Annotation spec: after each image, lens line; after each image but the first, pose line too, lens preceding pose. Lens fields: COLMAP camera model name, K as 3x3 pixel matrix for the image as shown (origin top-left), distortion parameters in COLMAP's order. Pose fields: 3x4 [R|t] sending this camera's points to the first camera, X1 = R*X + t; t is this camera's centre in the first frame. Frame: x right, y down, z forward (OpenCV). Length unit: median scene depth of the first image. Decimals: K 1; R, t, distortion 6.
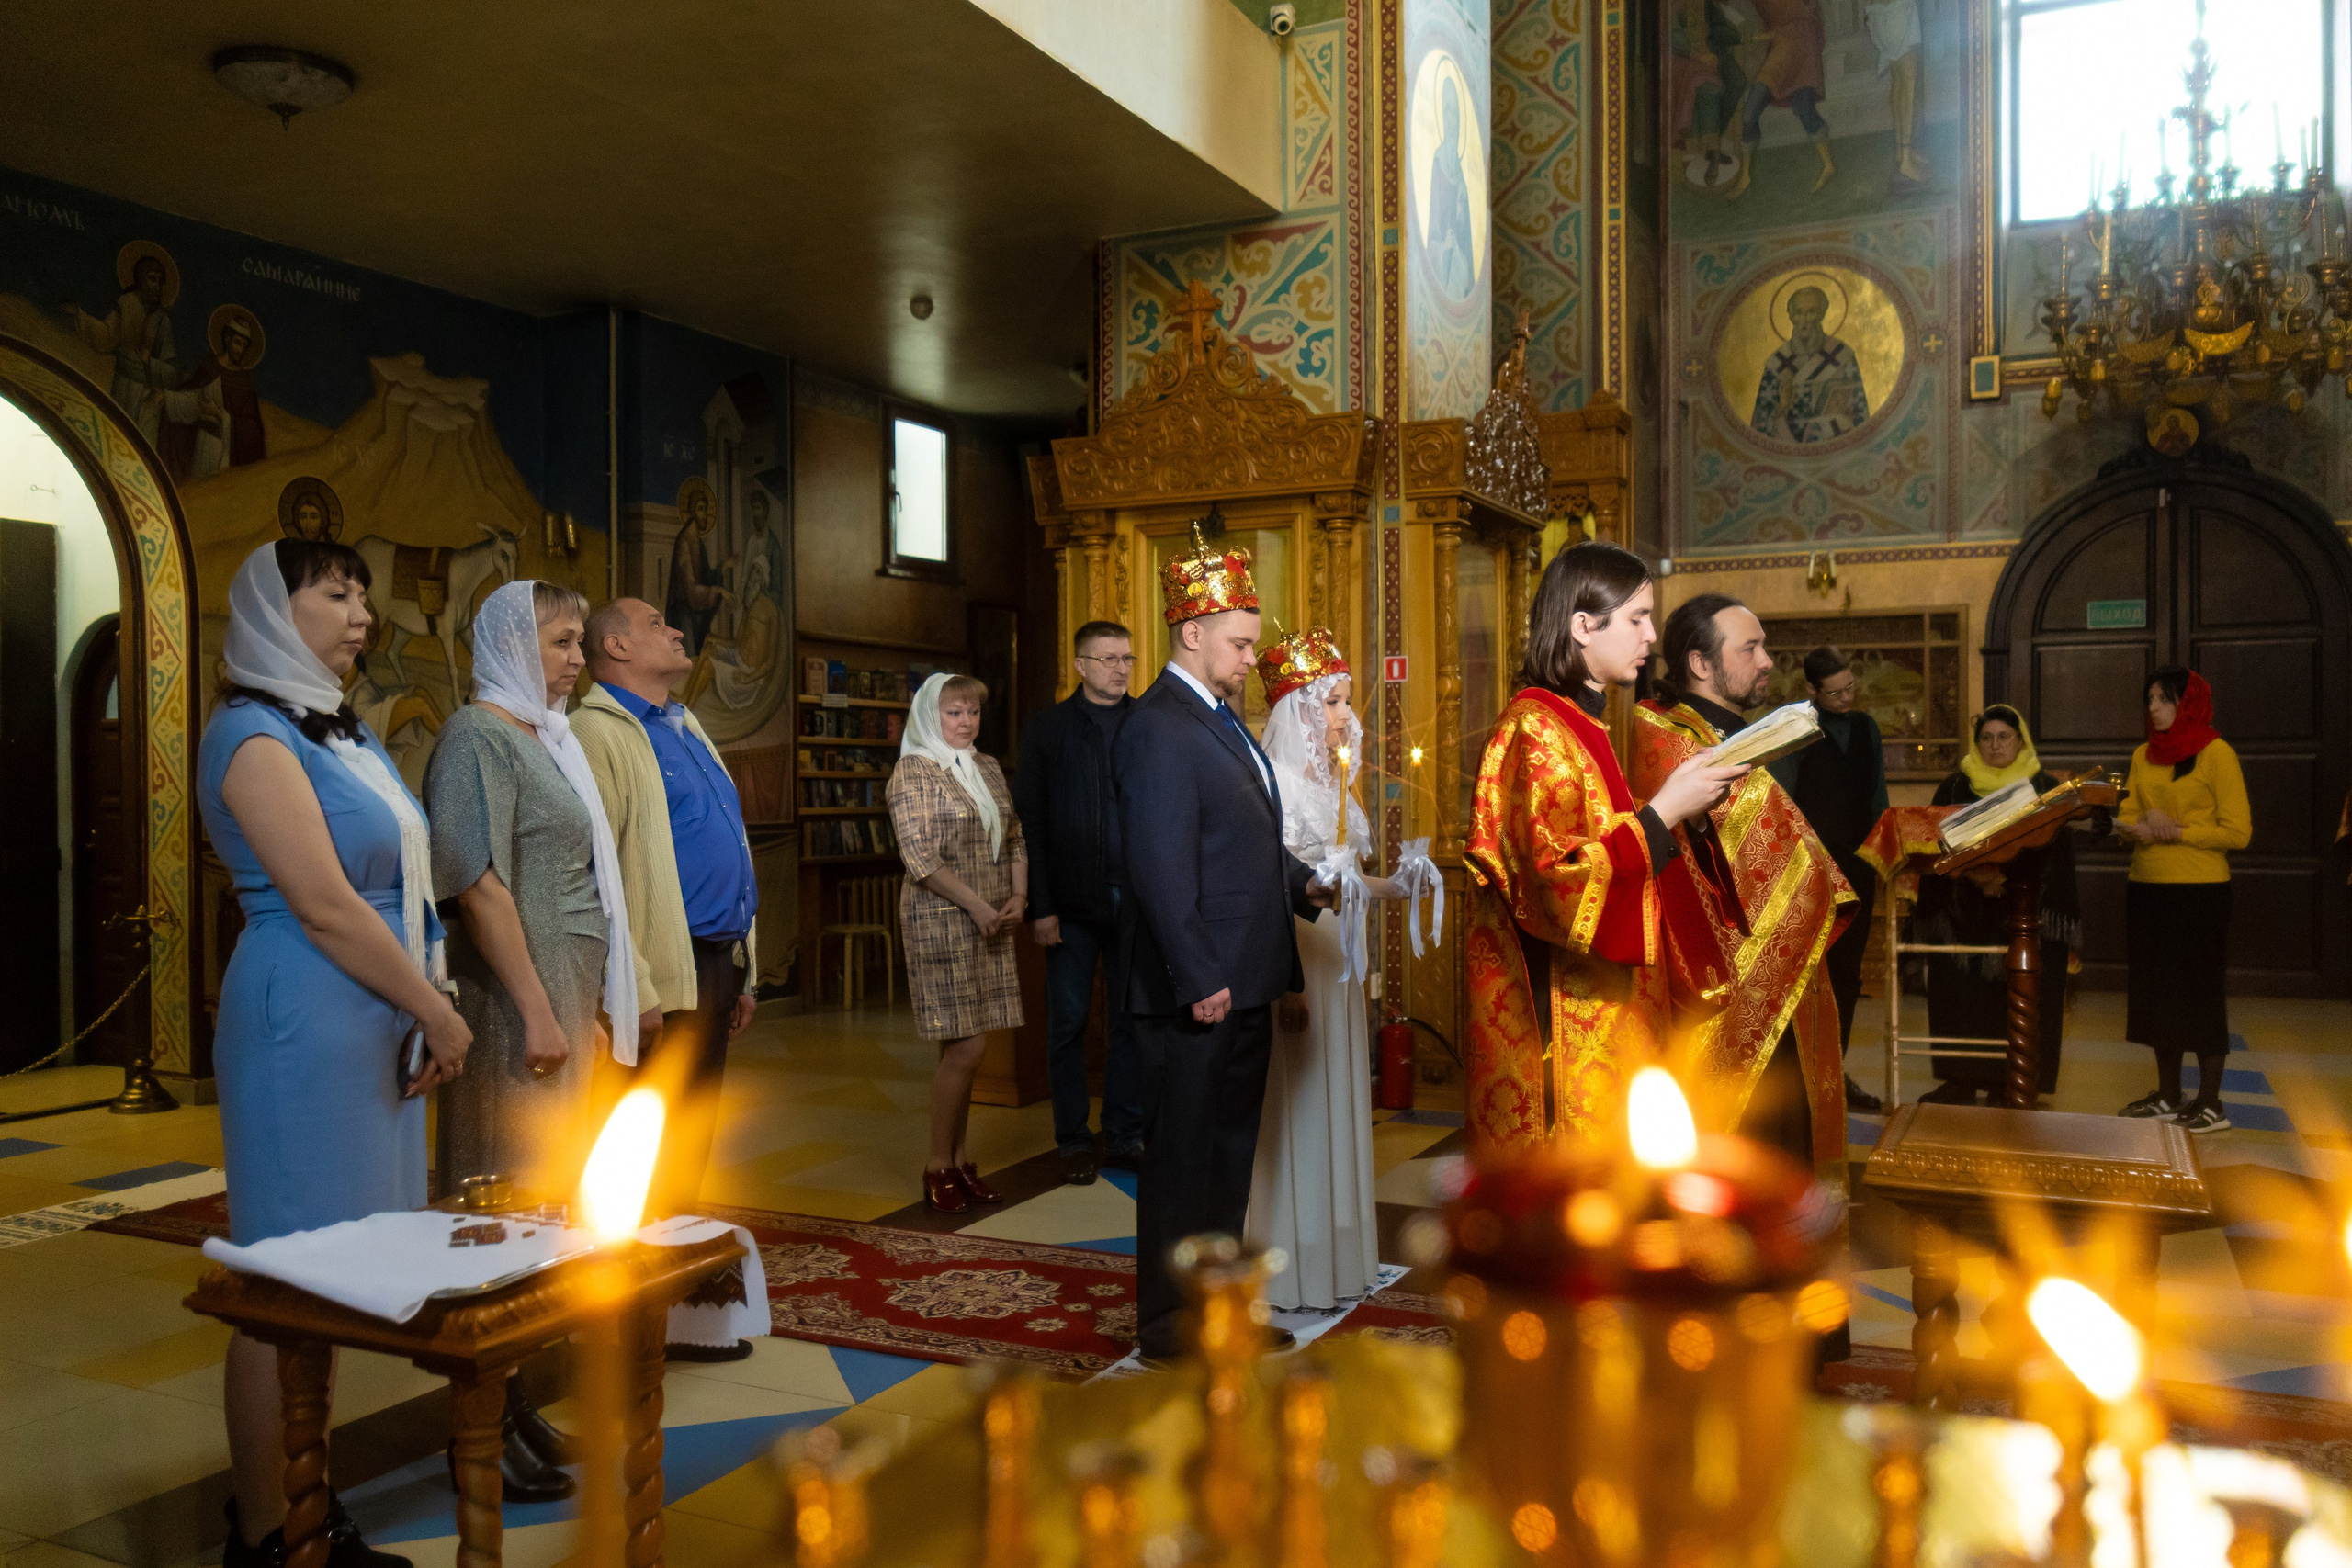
lens RADIAL K [[1823.6, 0, 1176.0], [0, 1823.6, 784.0], [0, 0, 1]] dist [0.008889, -0.002597]
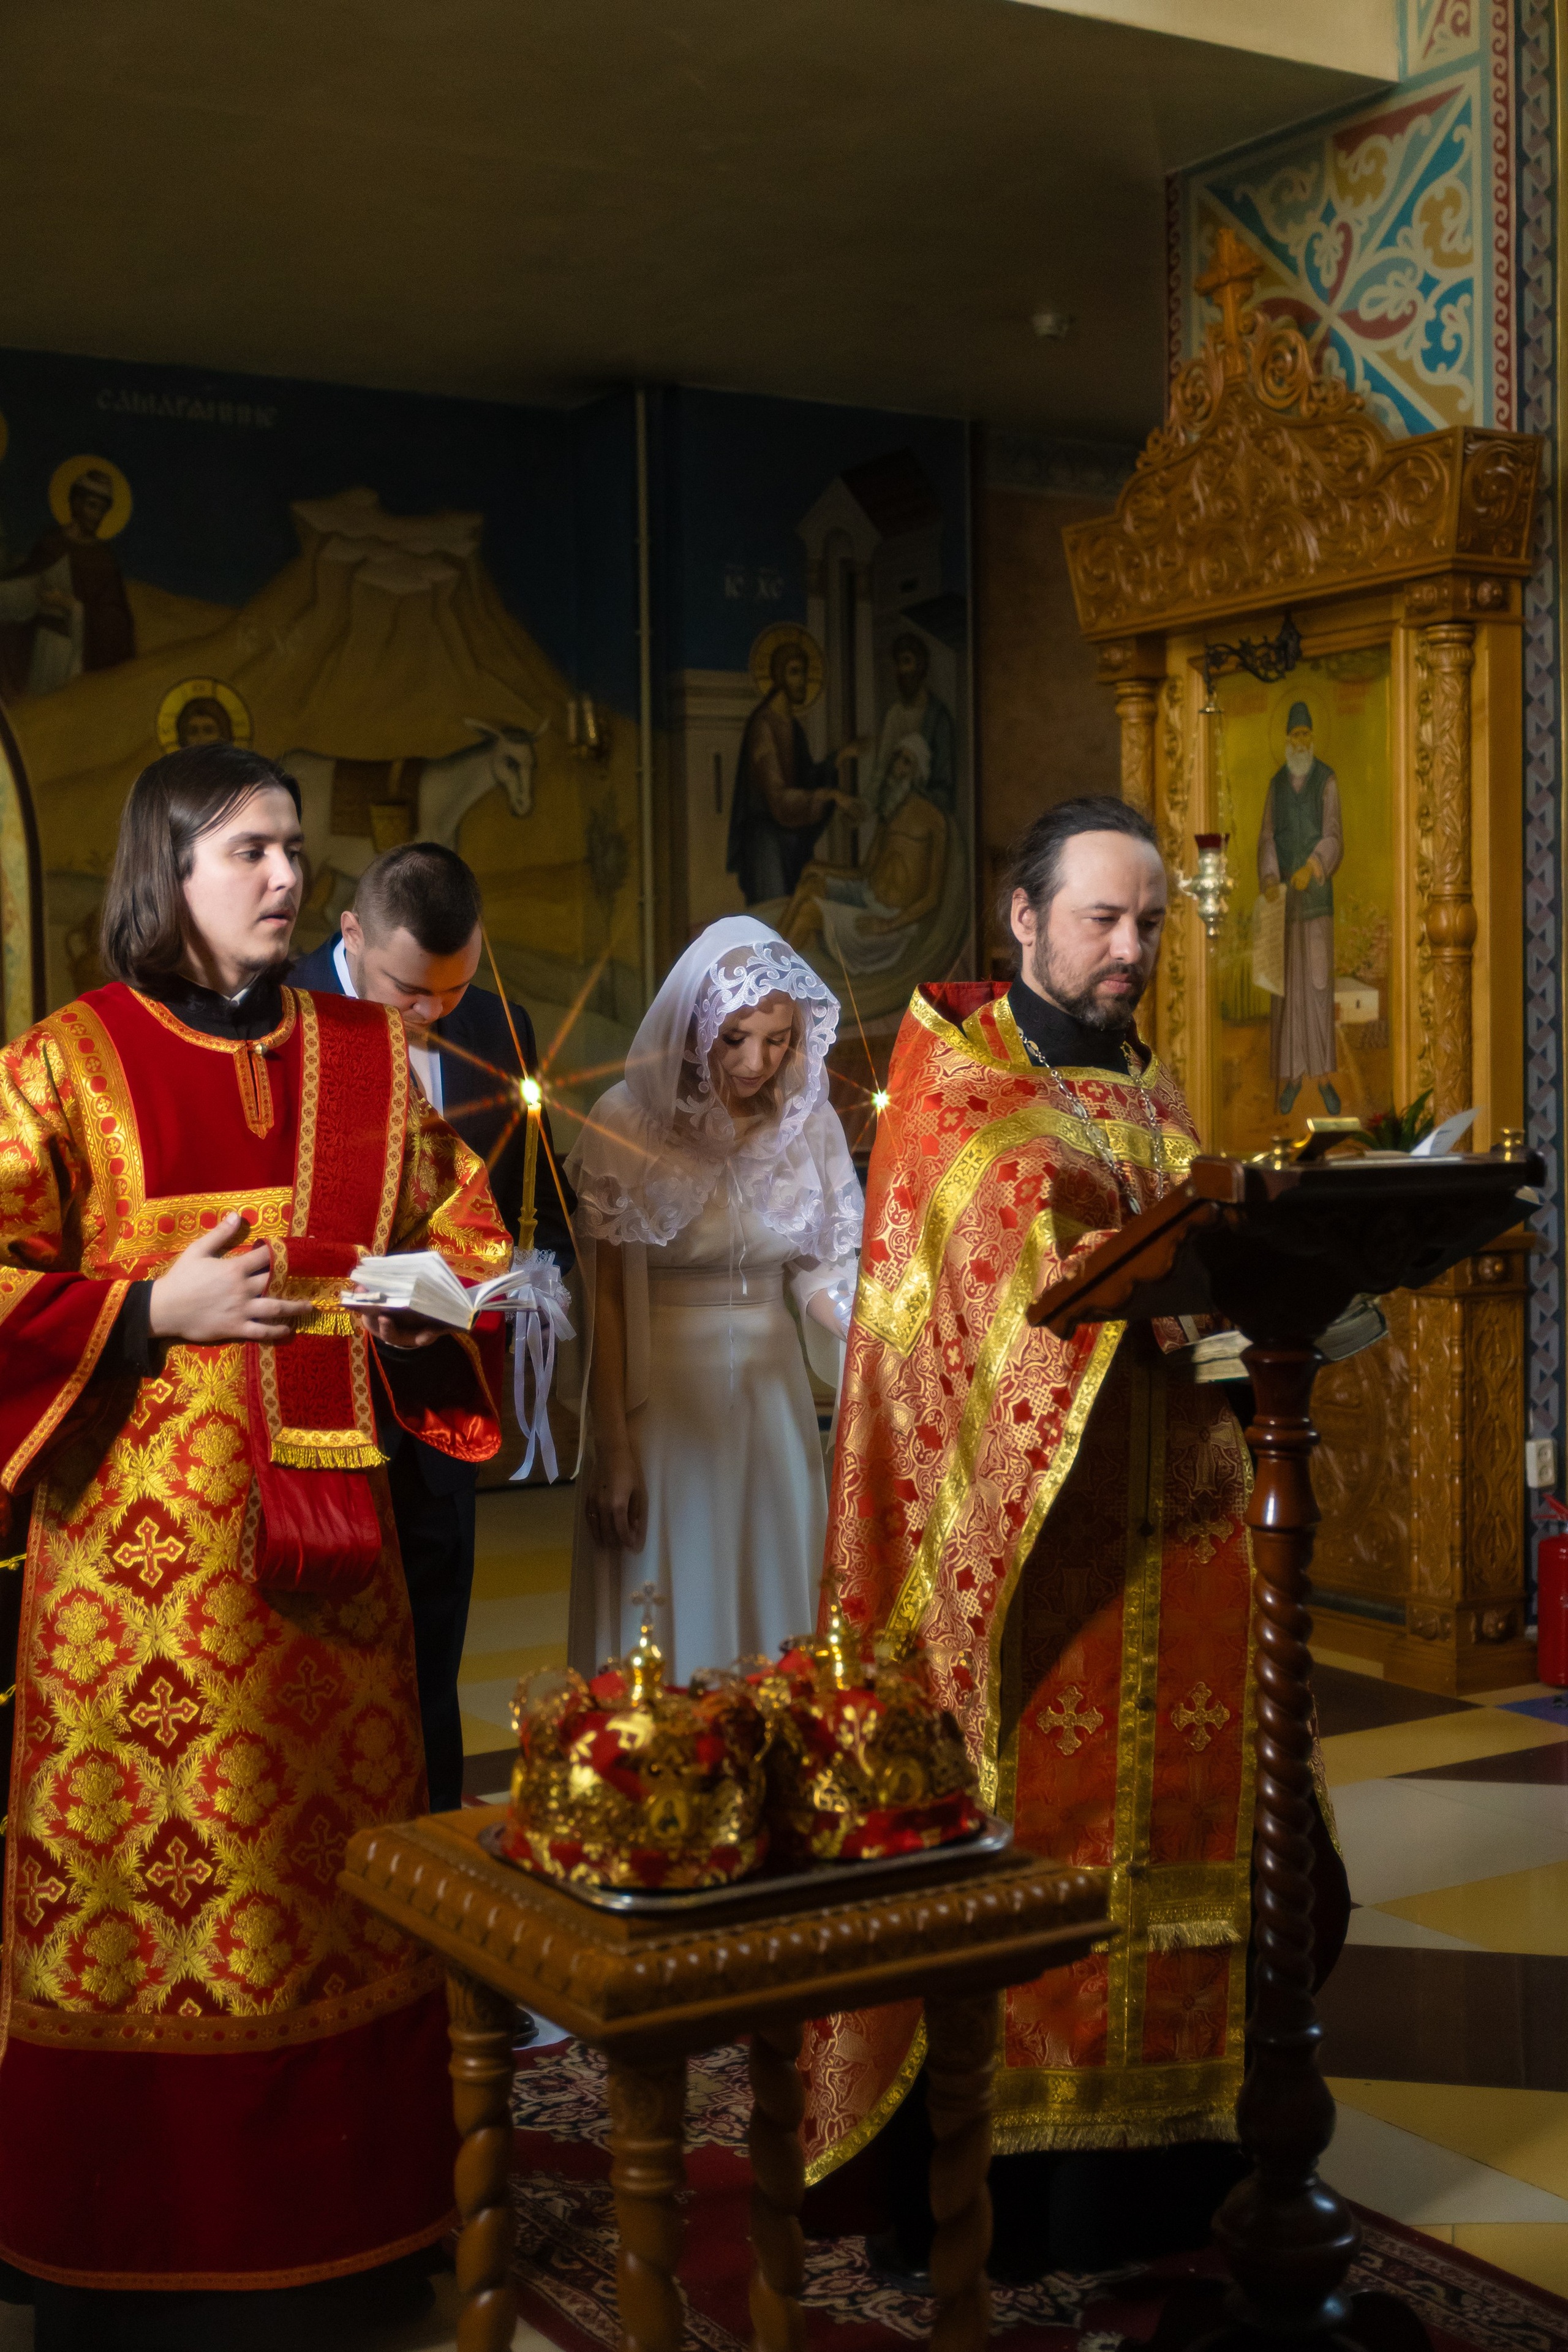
lens RADIAL K [[2922.0, 0, 783.8], [0, 2922.0, 1140.4], [0, 0, 1]] dist [0.049623, -0.145164]
pose [[0.848754, 0.010561, -0.528682, 0.380477], [0.003592, 0.999662, 0.025735, -0.011440], [0.528775, -0.023742, 0.848430, 0.126577]]
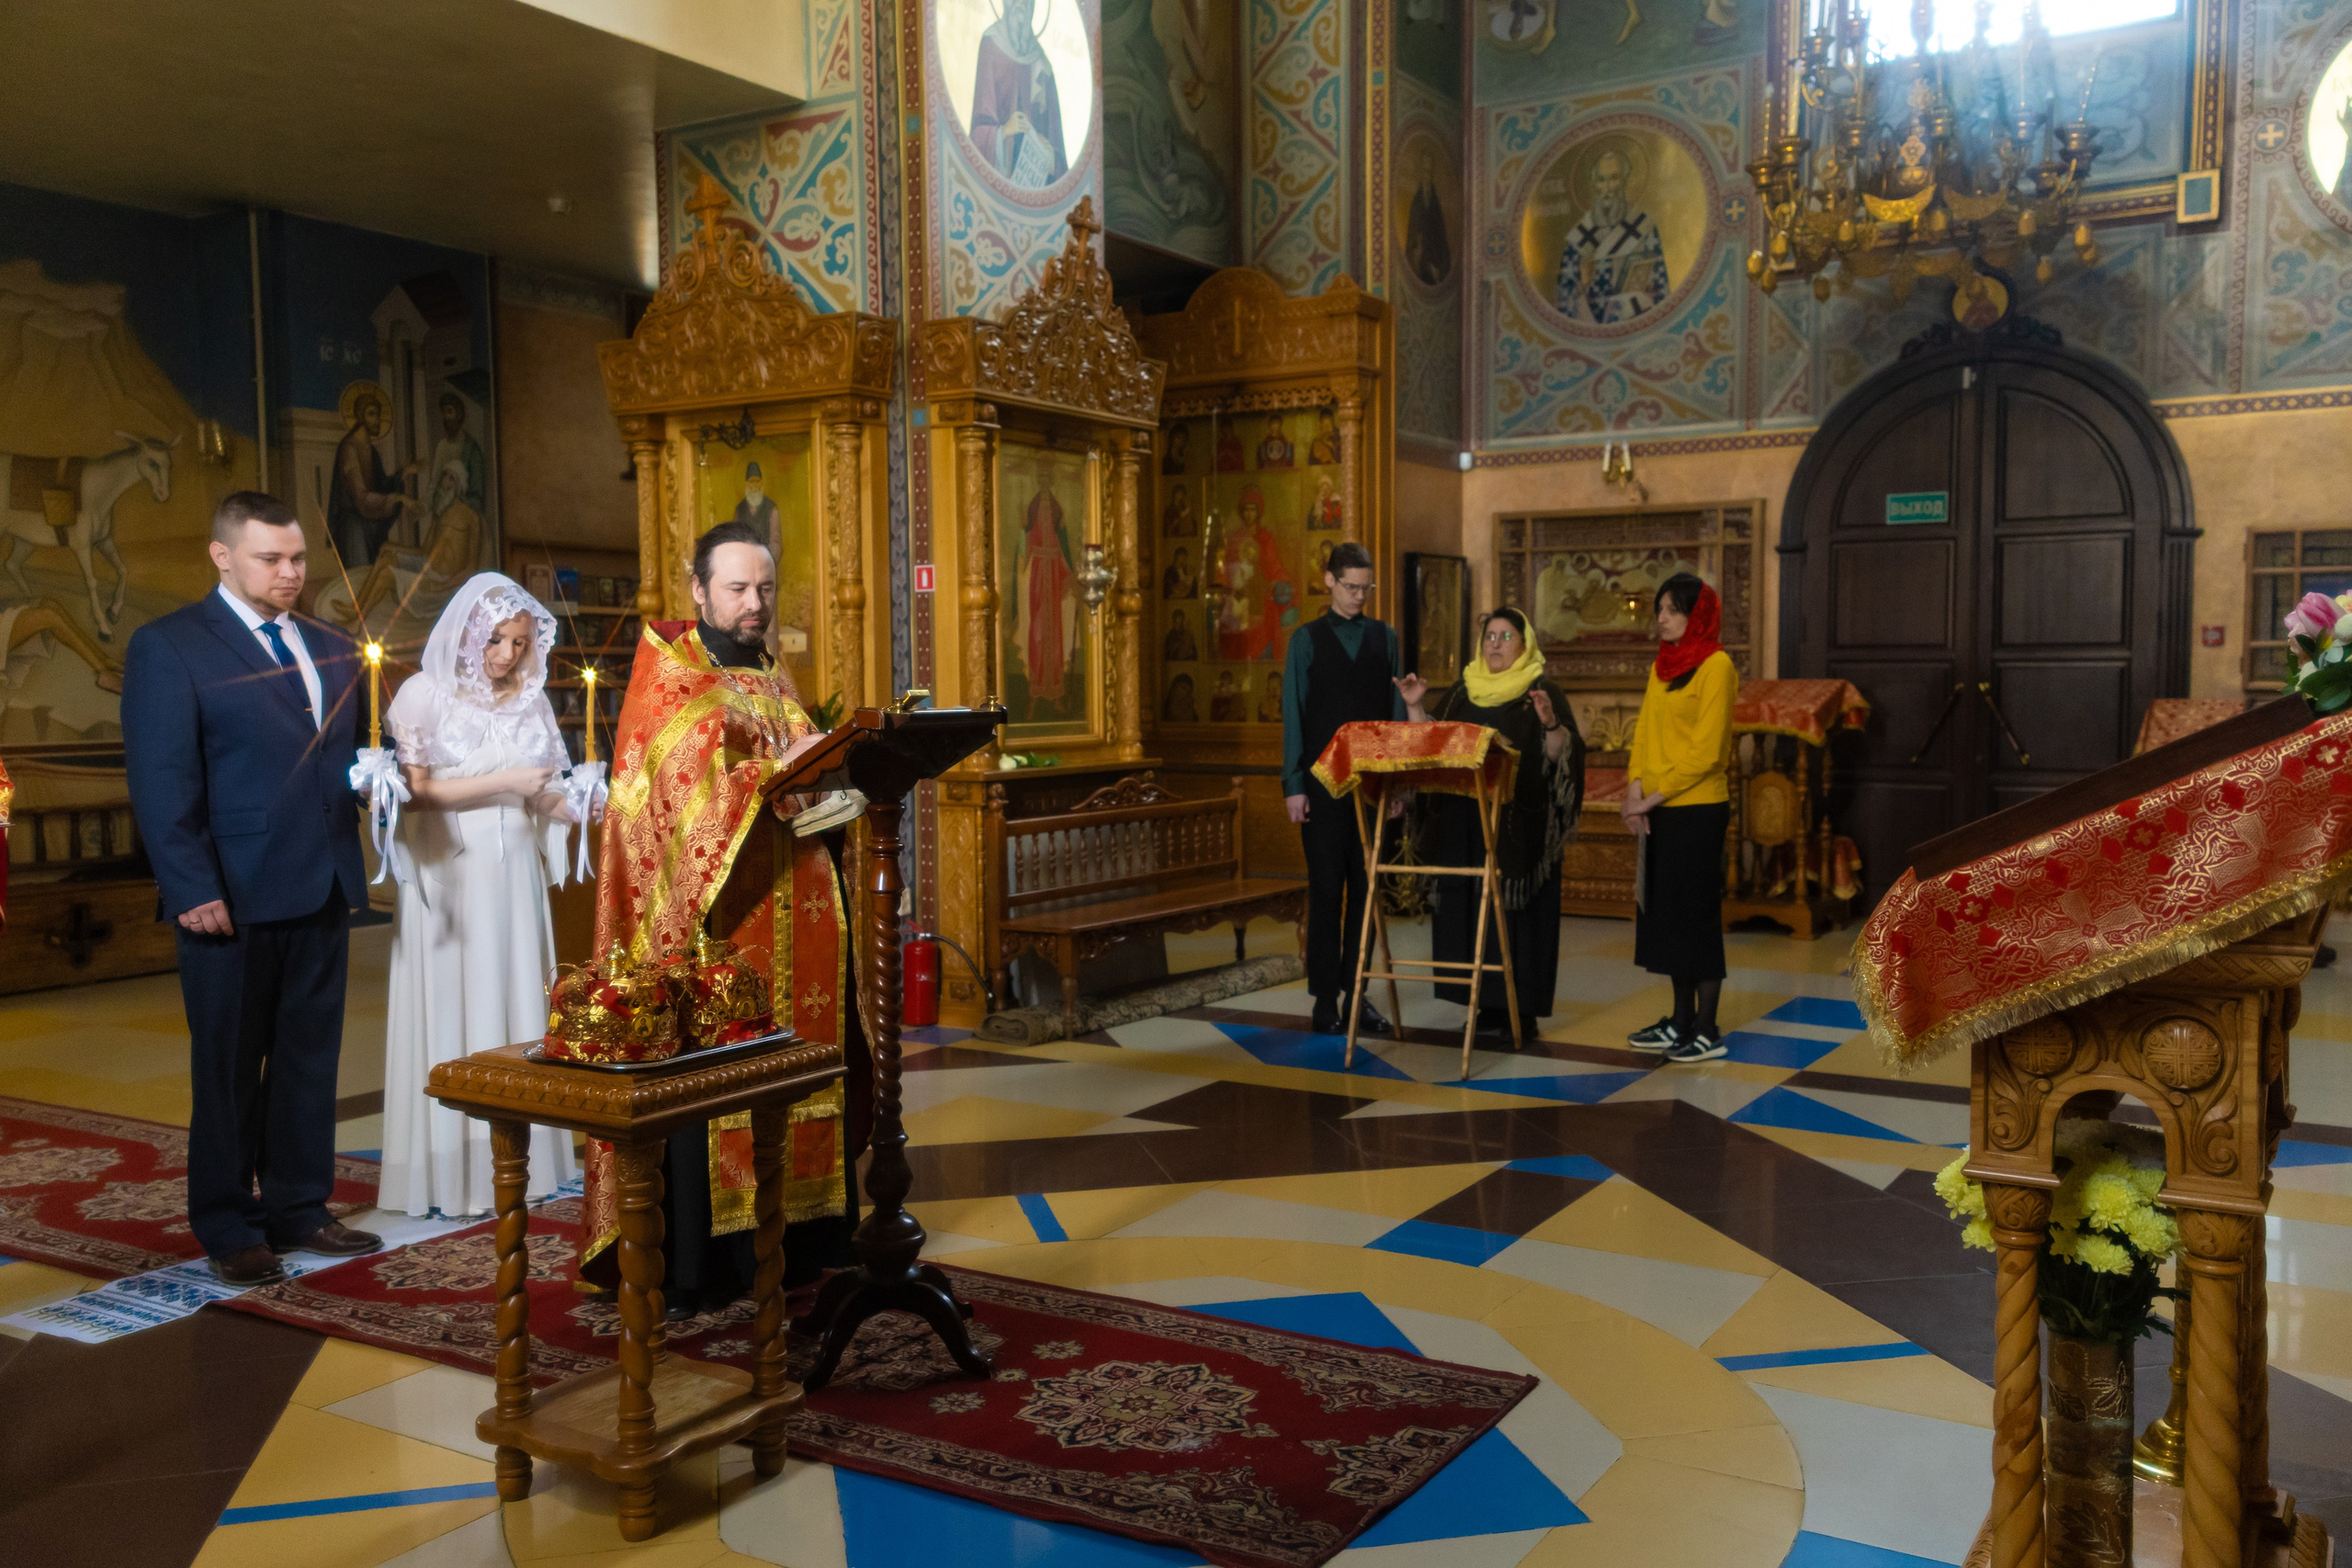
lens RADIAL K [[1948.6, 0, 1209.8], [0, 1948.6, 791.7], [0, 0, 1]] dist [0.060137, -0.040711]
pose [[0.995767, 0.003460, -0.091843, 0.367481], [0.001443, 0.998579, 0.053269, -0.004893], [0.091897, -0.053176, 0.994348, -0.028213]]
